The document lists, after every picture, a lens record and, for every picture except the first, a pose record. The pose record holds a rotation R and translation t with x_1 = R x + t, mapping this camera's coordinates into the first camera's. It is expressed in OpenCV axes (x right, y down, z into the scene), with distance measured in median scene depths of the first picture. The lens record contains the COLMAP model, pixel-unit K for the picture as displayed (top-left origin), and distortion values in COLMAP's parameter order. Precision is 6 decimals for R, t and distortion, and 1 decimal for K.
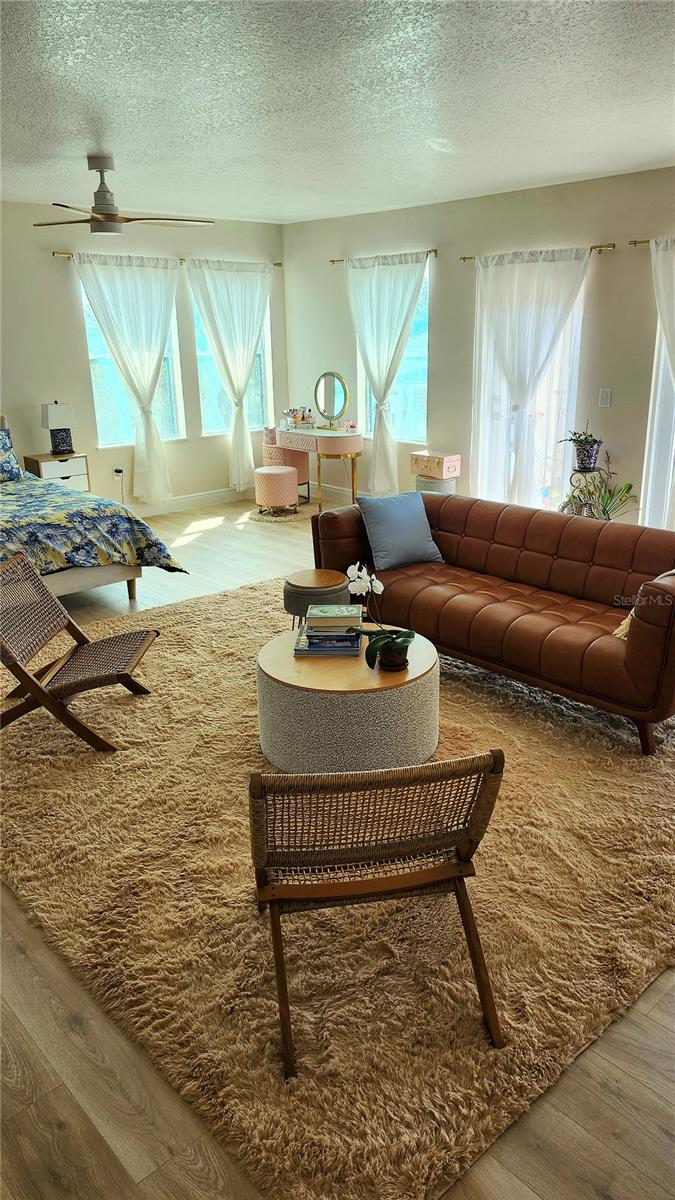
lens RADIAL K [[827.1, 0, 356.7], [0, 827.1, 611.3], [0, 0, 1]] dist [0.026013, -0.015014]
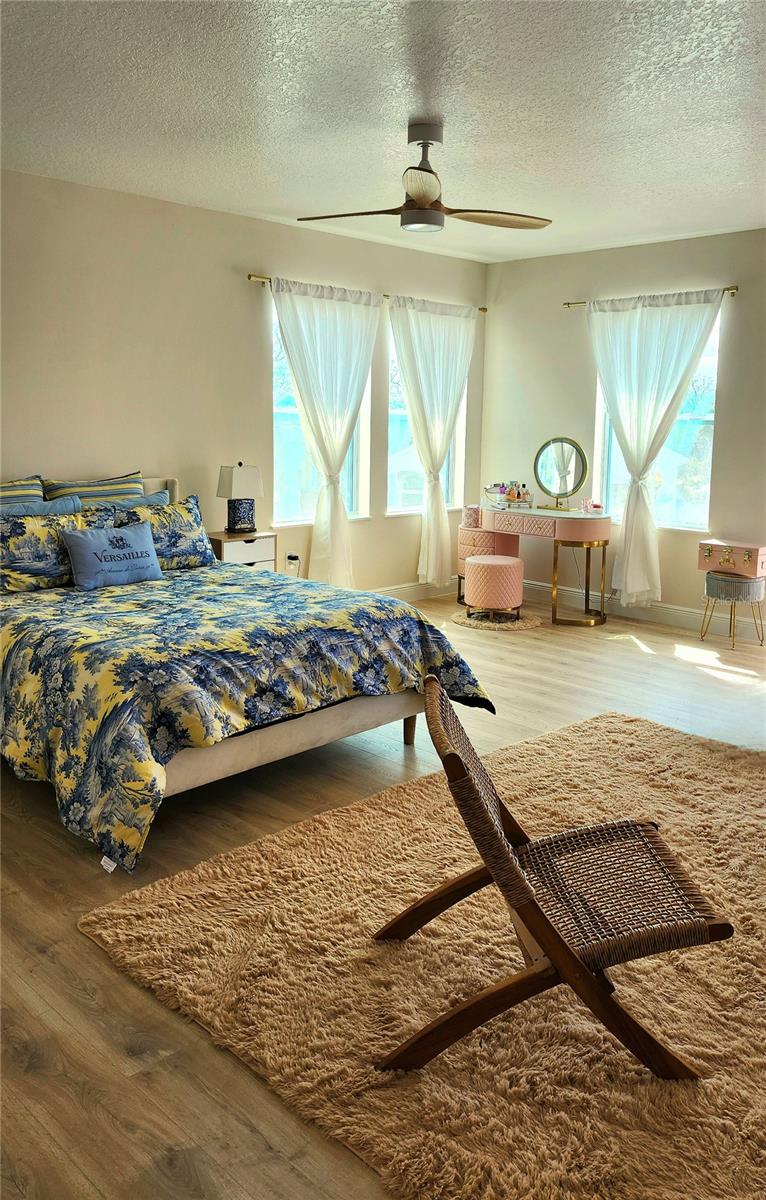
lens RADIAL K [[939.5, 0, 369.5], [0, 939.5, 532.1], [0, 0, 1]] dist [0.054830, -0.022412]
pose [[0.999006, 0.021799, 0.038879, -0.272887], [-0.013198, 0.977801, -0.209122, -0.018519], [-0.042575, 0.208401, 0.977116, 0.188201]]
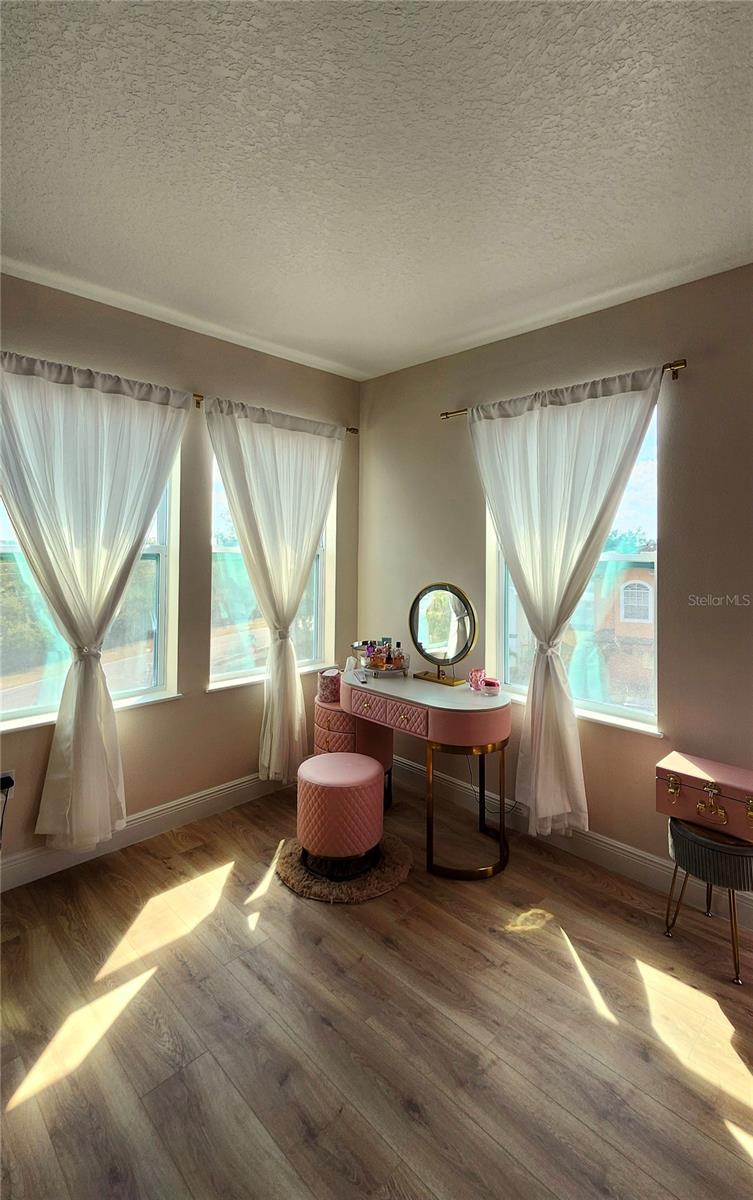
lens RADIAL K [[524.5, 0, 388.6], [0, 524.5, 543.8], [0, 0, 1]] dist [-0.012581, 0.000058]
pose [[0.998604, 0.022307, 0.047871, -0.097452], [-0.004642, 0.939987, -0.341179, -0.213480], [-0.052608, 0.340481, 0.938779, 0.729664]]
